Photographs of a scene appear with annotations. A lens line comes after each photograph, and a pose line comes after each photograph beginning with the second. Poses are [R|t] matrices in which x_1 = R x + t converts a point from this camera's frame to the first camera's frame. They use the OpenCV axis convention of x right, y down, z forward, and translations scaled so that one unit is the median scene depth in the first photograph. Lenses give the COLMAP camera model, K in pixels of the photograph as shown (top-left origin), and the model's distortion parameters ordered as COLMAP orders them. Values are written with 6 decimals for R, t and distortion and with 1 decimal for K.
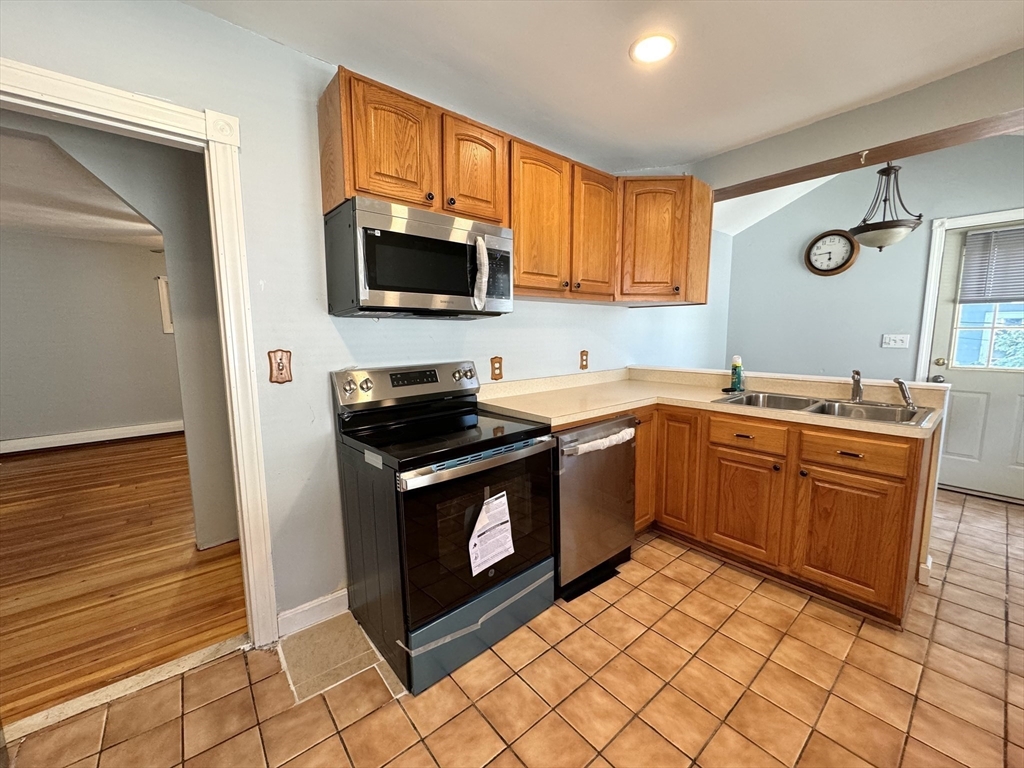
lens RADIAL K [[408.5, 0, 511.1], [0, 408.5, 382.4], [0, 0, 1]] dist [-0.001315, 0.000590]
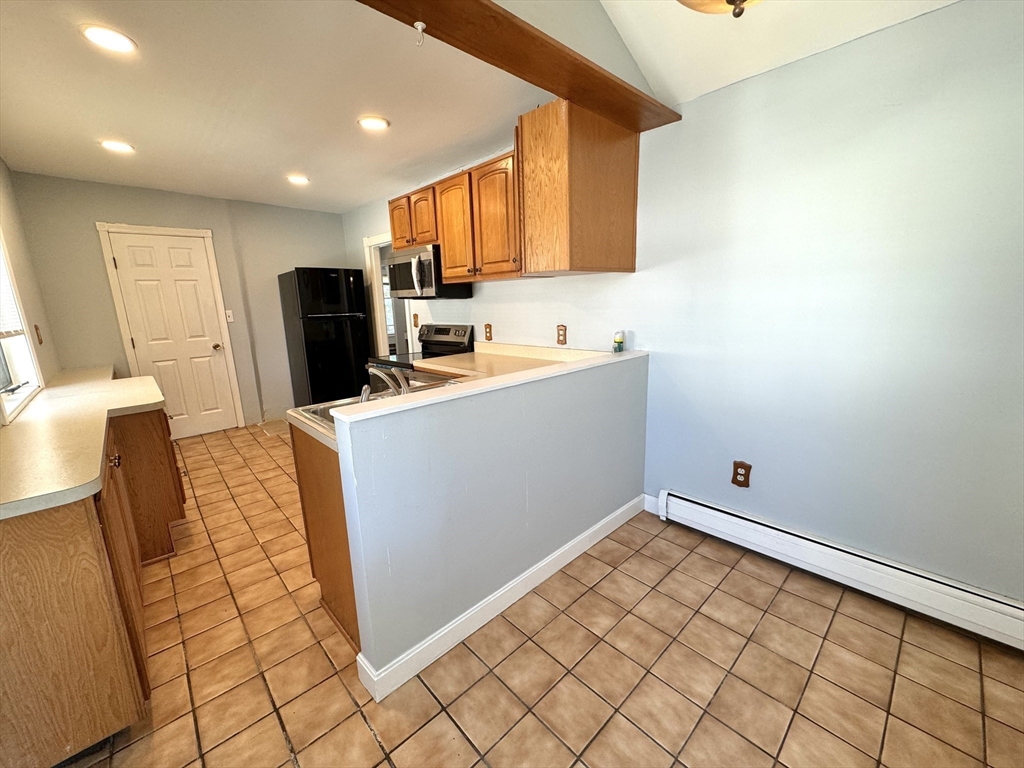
lens RADIAL K [[408.5, 0, 511.1], [0, 408.5, 382.4], [0, 0, 1]] dist [-0.001315, 0.000590]
pose [[0.057714, 0.203761, -0.977318, 1.472900], [-0.093340, 0.975763, 0.197925, -0.162090], [0.993960, 0.079799, 0.075334, 1.053889]]
